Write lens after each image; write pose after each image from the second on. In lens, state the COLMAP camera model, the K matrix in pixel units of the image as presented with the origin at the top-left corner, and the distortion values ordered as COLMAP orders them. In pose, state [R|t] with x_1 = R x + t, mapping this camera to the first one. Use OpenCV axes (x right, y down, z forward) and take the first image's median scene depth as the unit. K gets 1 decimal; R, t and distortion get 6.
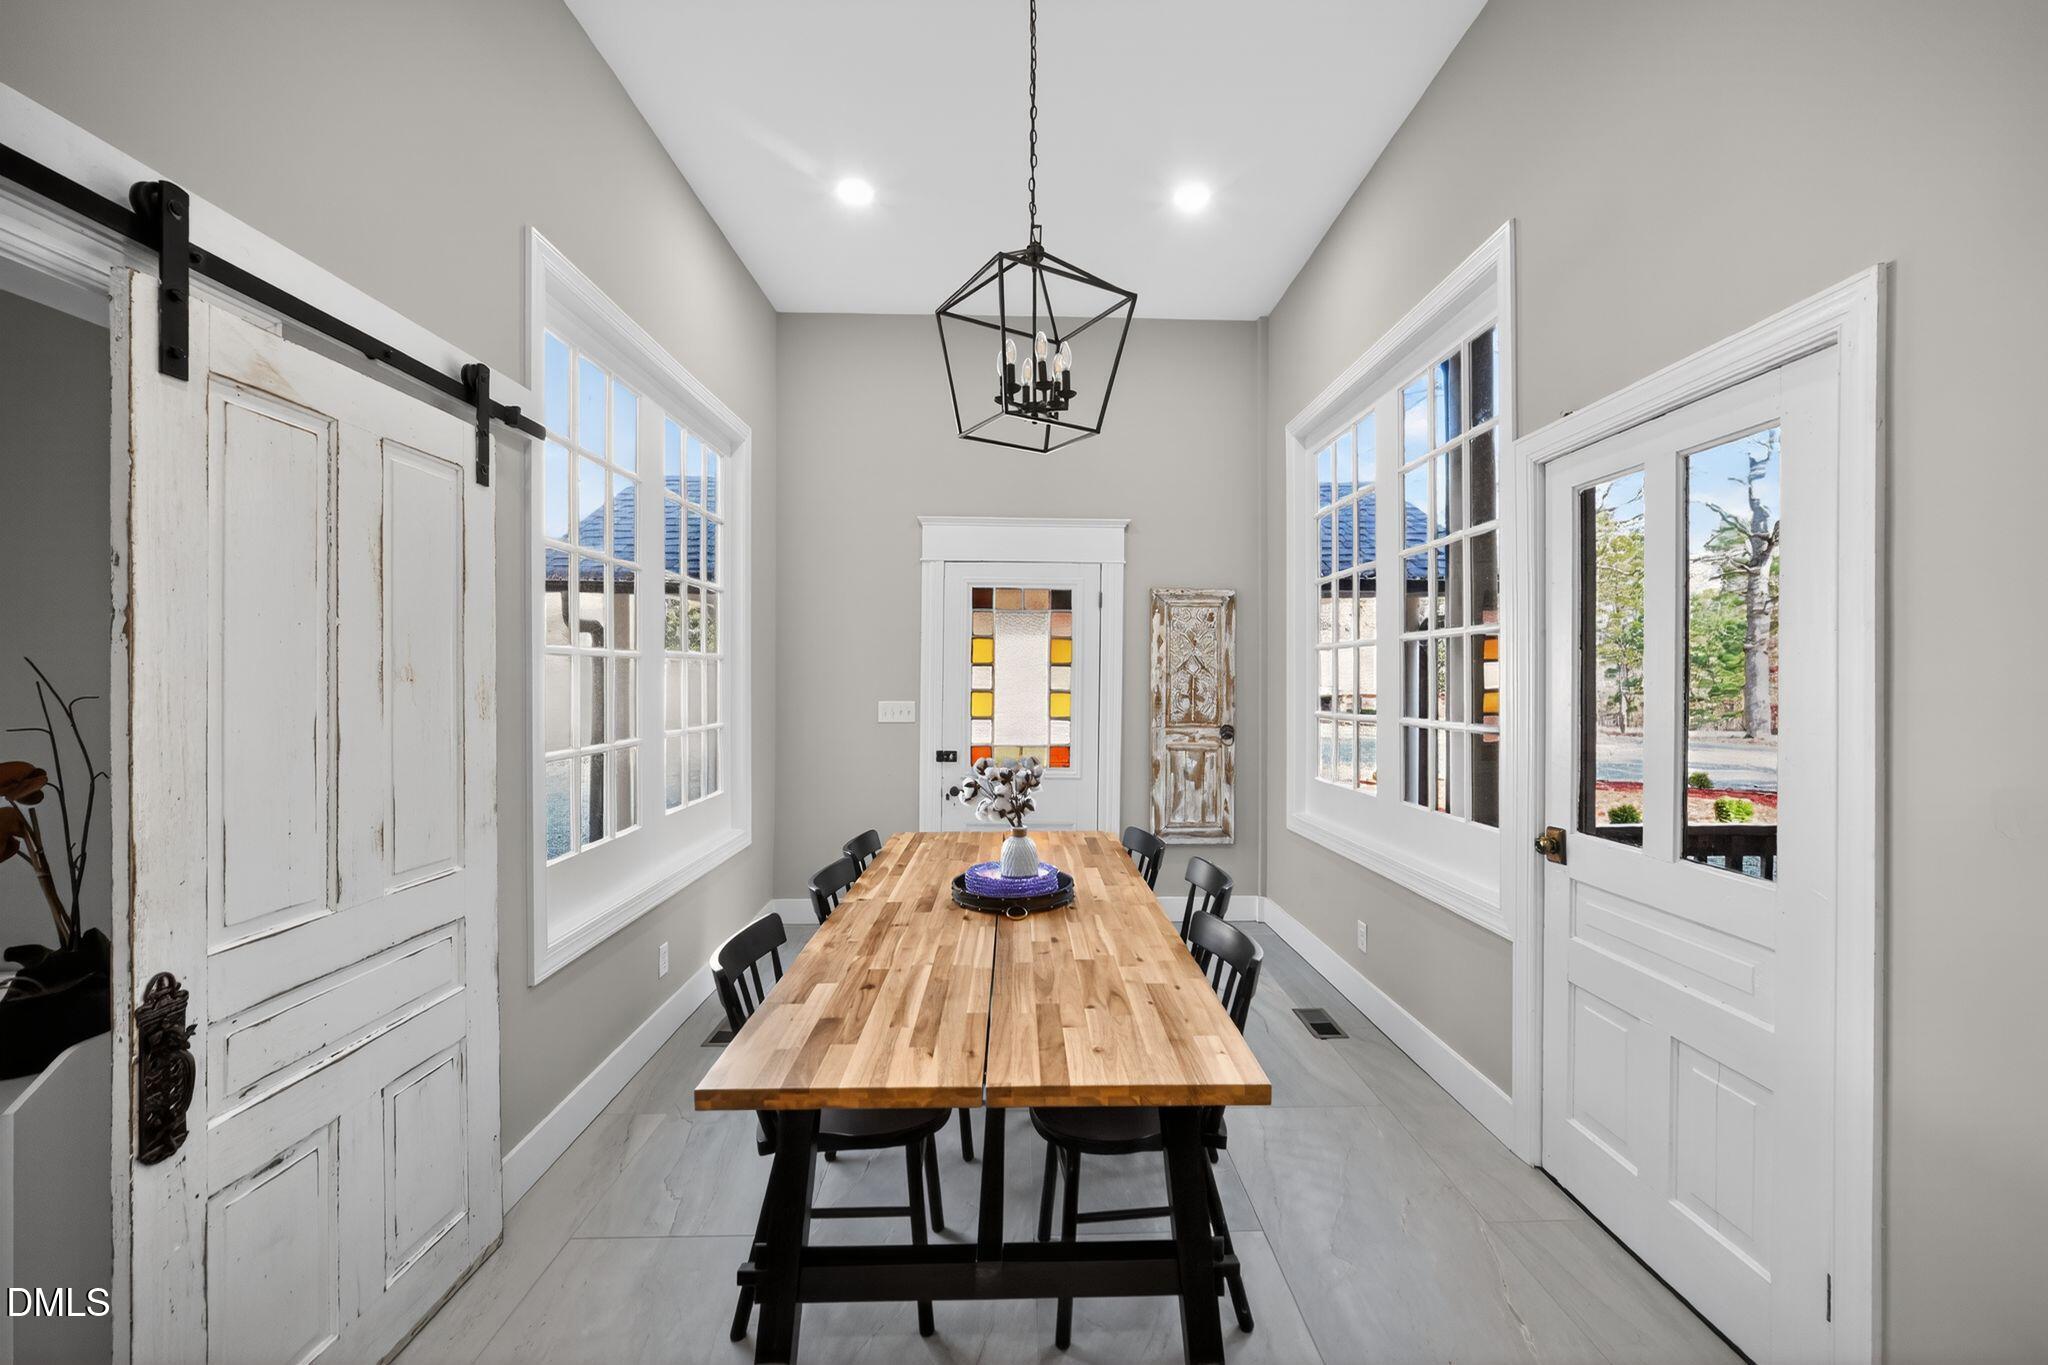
lens RADIAL K [[820.8, 0, 1024.0], [0, 820.8, 682.5], [0, 0, 1]] dist [-0.000352, -0.000003]
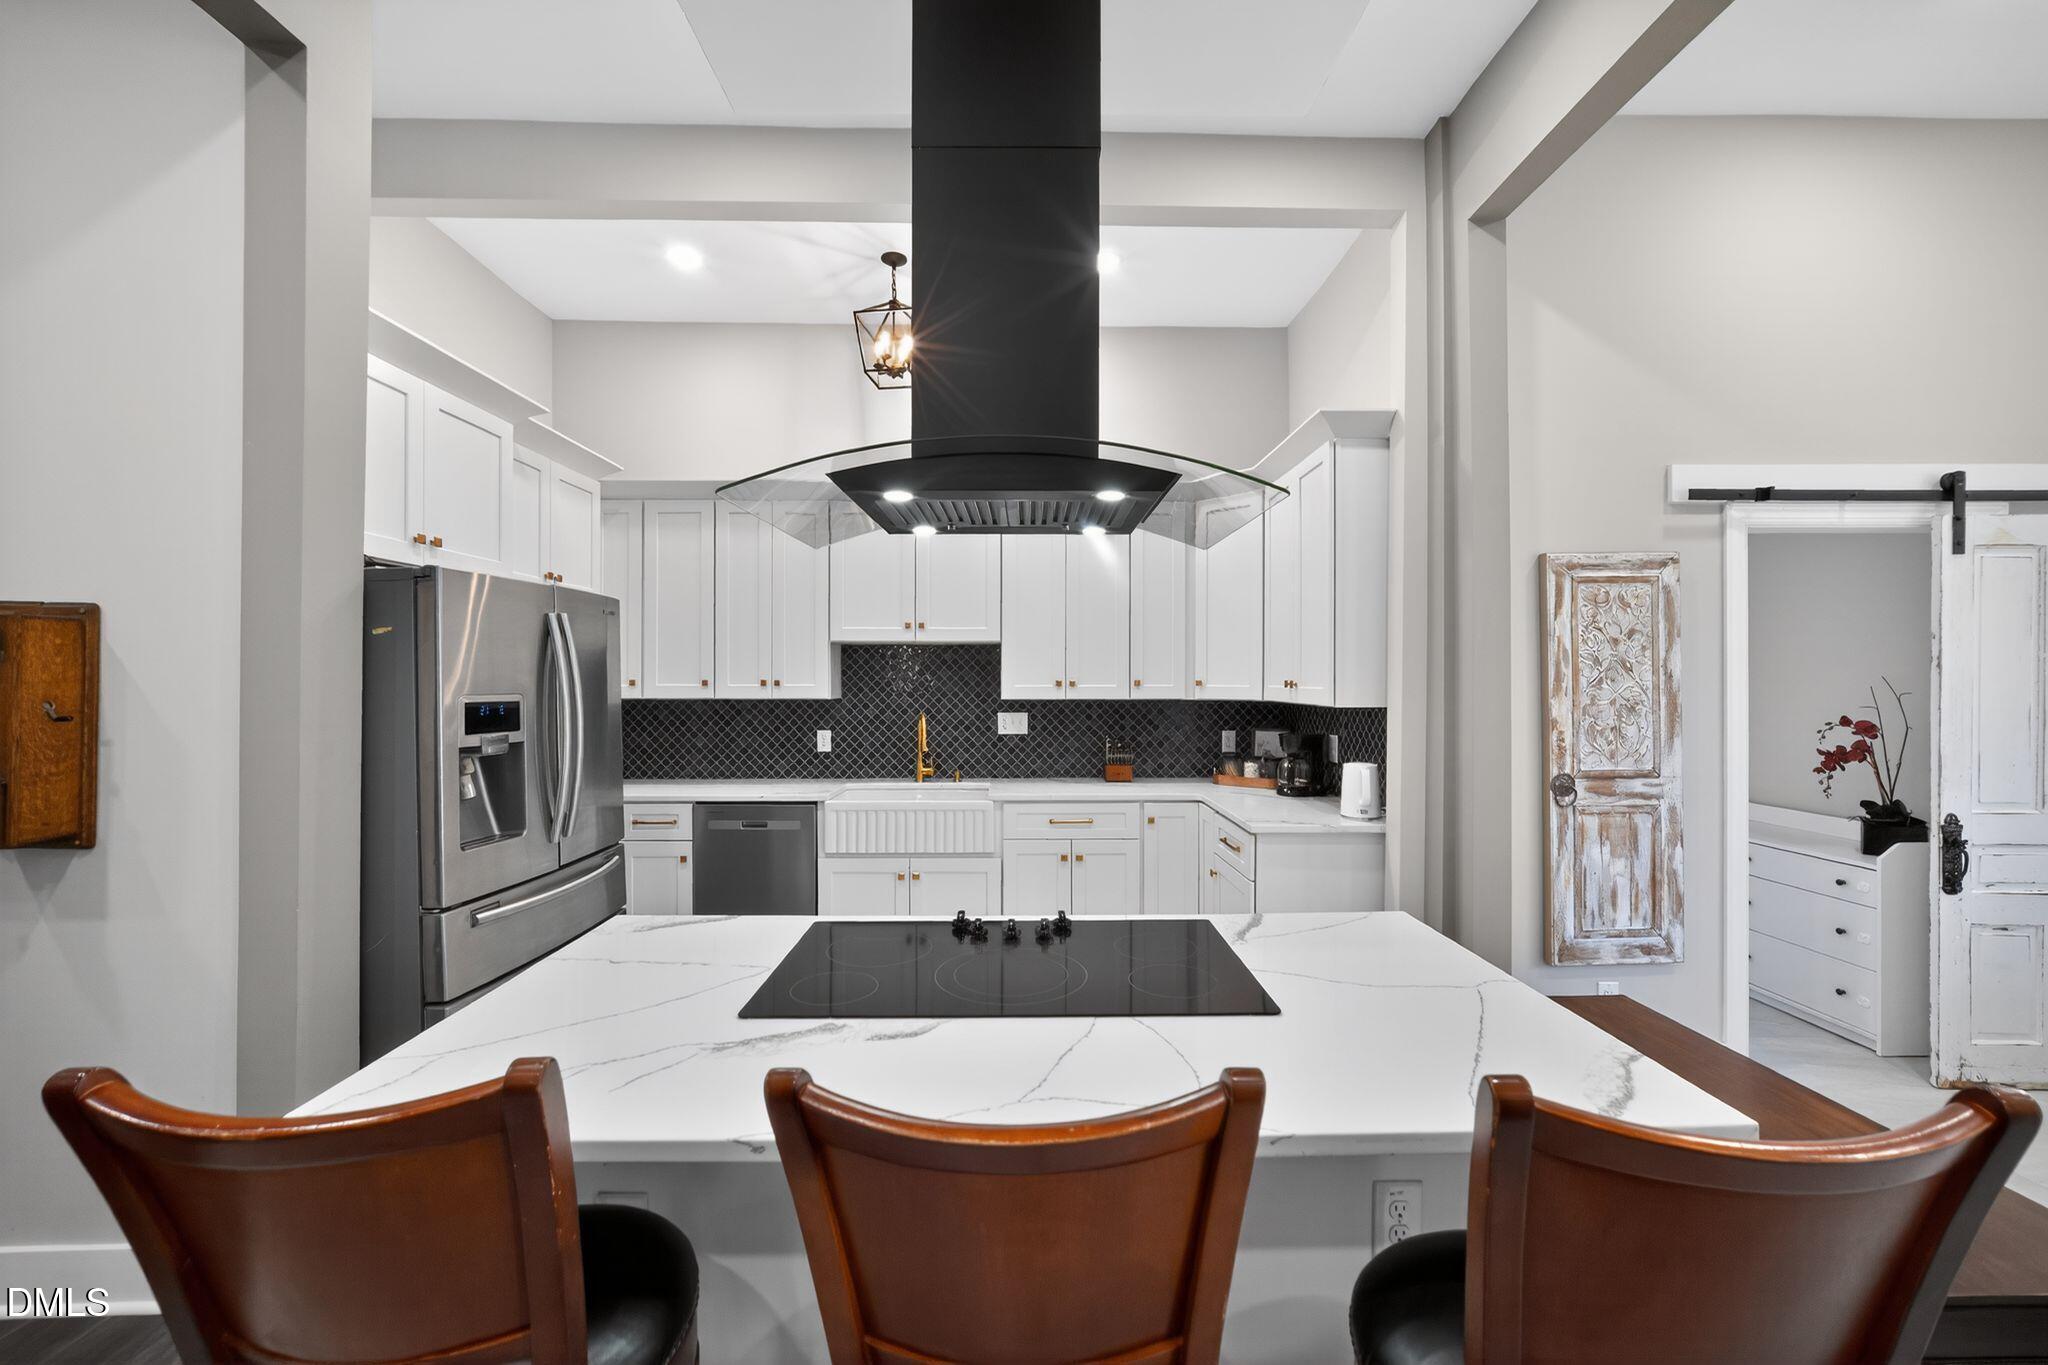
lens RADIAL K [[788.7, 0, 1024.0], [0, 788.7, 682.5], [0, 0, 1]] dist [-0.002370, 0.000067]
pose [[0.000423, 0.002215, -0.999997, 0.978091], [-0.002516, 0.999994, 0.002214, -0.010680], [0.999997, 0.002515, 0.000429, -1.360319]]
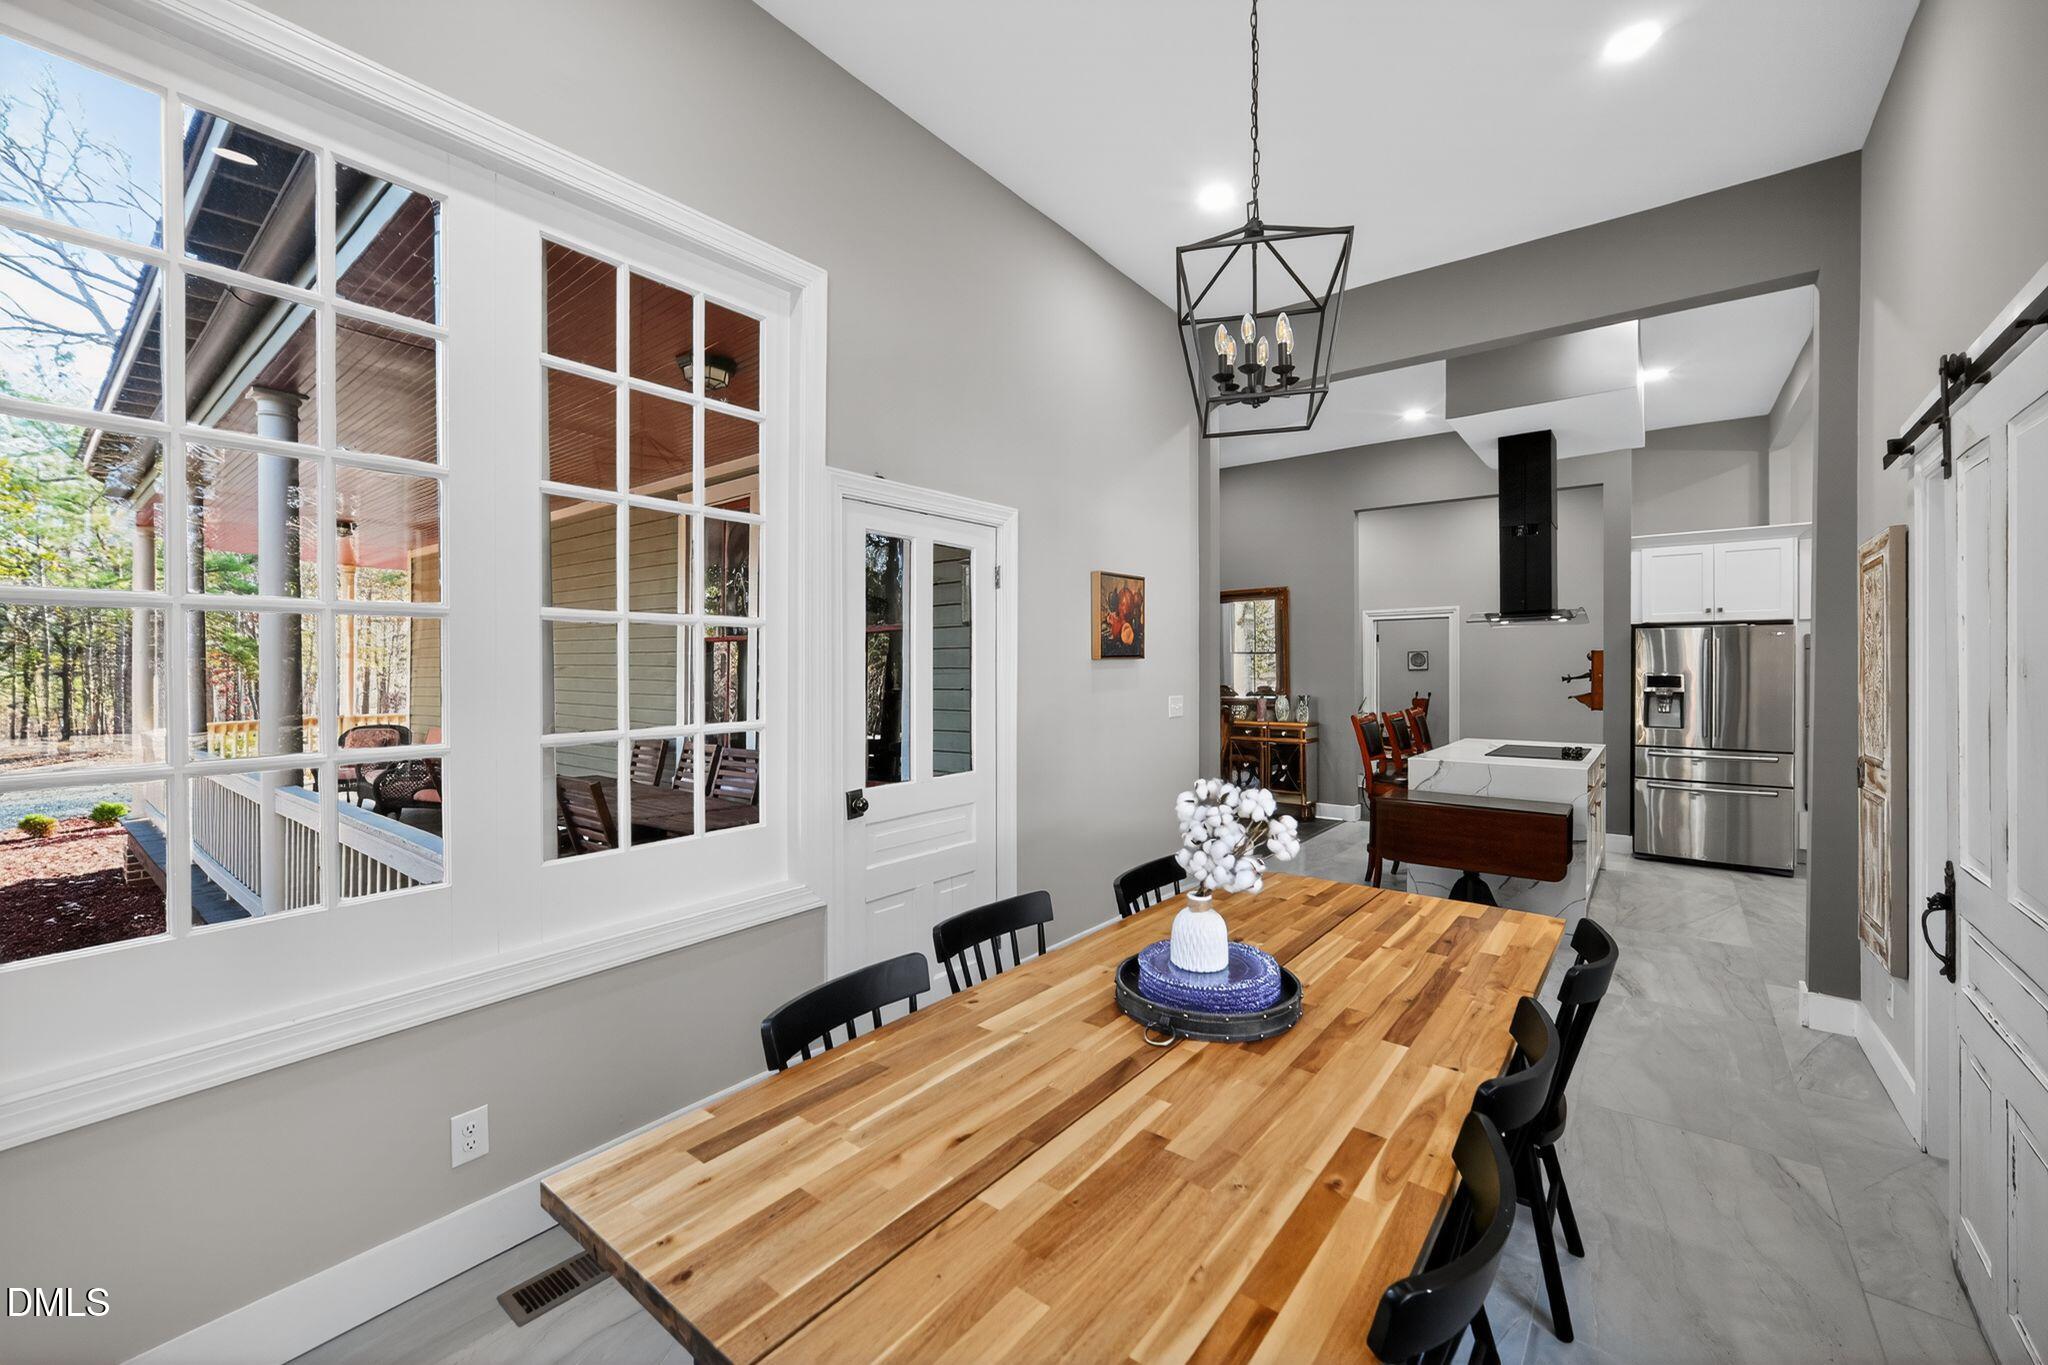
lens RADIAL K [[817.7, 0, 1018.0], [0, 817.7, 650.2], [0, 0, 1]] dist [-0.000054, 0.000046]
pose [[-0.771469, 0.010439, 0.636181, -0.560396], [0.000162, 0.999869, -0.016211, -0.032539], [-0.636267, -0.012403, -0.771369, 2.783955]]
